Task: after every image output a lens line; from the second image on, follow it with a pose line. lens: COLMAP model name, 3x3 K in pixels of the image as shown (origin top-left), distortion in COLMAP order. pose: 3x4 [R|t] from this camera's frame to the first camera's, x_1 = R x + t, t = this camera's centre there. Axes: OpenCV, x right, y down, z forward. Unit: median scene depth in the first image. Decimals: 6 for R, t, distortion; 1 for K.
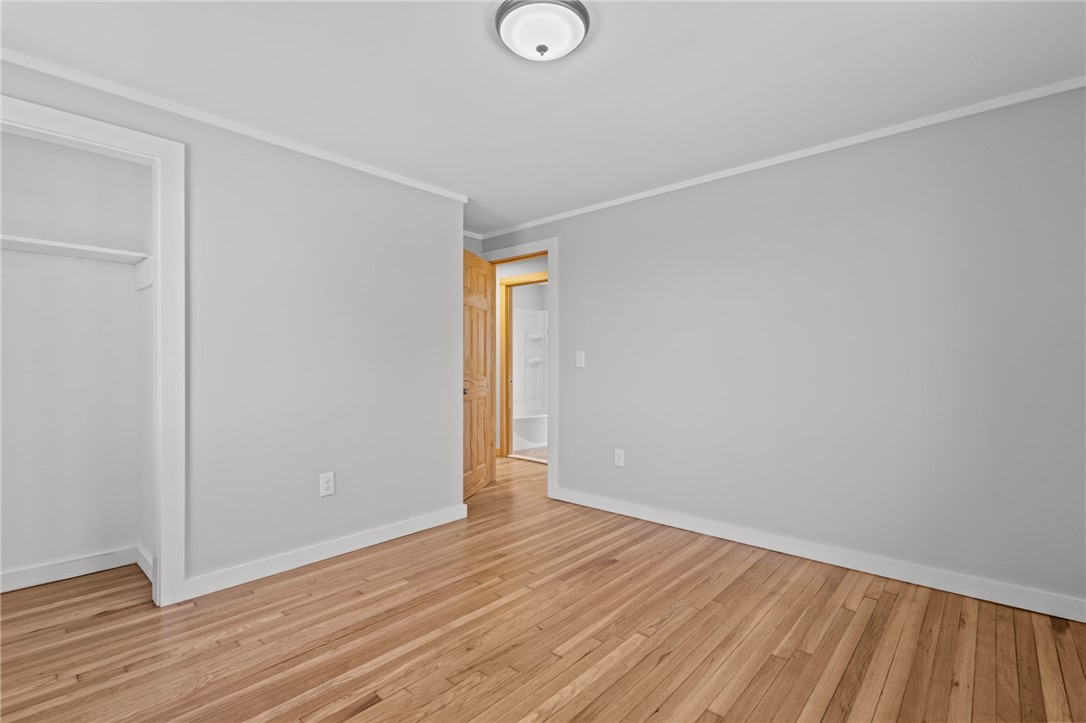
lens RADIAL K [[503.4, 0, 547.1], [0, 503.4, 364.9], [0, 0, 1]] dist [0.008589, -0.002058]
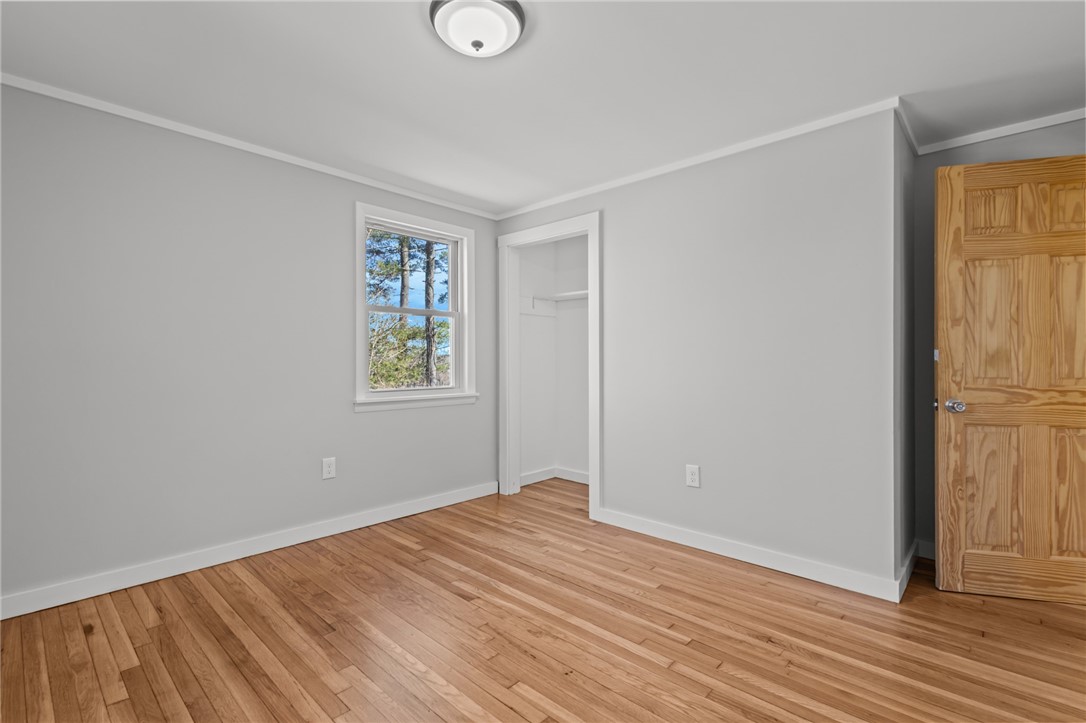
lens RADIAL K [[503.4, 0, 547.3], [0, 503.4, 358.4], [0, 0, 1]] dist [0.008589, -0.002058]
pose [[-0.027306, -0.003363, -0.999621, 0.769577], [-0.002365, 0.999992, -0.003300, -0.002403], [0.999624, 0.002274, -0.027313, 0.910110]]
